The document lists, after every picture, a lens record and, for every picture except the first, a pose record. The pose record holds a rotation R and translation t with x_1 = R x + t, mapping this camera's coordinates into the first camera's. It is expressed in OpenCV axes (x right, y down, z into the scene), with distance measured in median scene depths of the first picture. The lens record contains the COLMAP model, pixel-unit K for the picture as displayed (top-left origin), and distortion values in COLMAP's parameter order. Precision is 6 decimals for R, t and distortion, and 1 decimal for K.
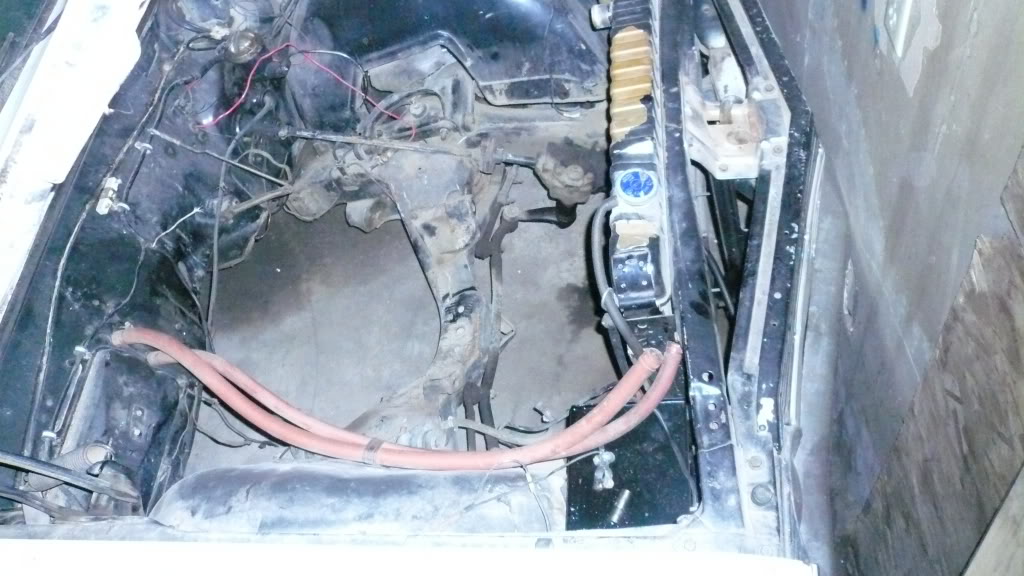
lens RADIAL K [[872.5, 0, 512.0], [0, 872.5, 288.0], [0, 0, 1]] dist [-0.146430, 0.152348]
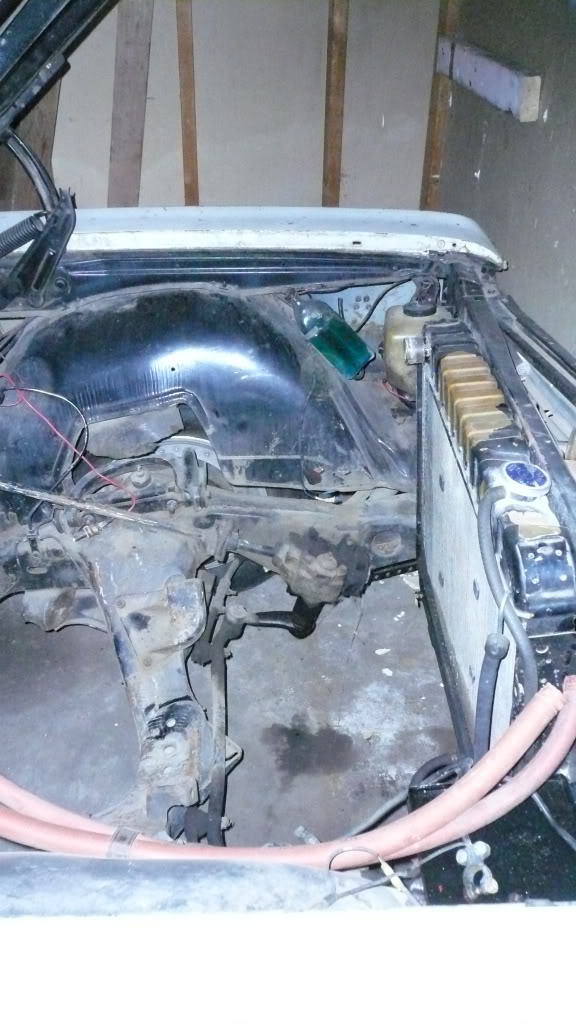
lens RADIAL K [[872.5, 0, 288.0], [0, 872.5, 512.0], [0, 0, 1]] dist [-0.146430, 0.152348]
pose [[0.970079, 0.120320, 0.210880, -0.146400], [-0.034873, 0.928611, -0.369412, 0.134532], [-0.240273, 0.351005, 0.905022, 0.210964]]
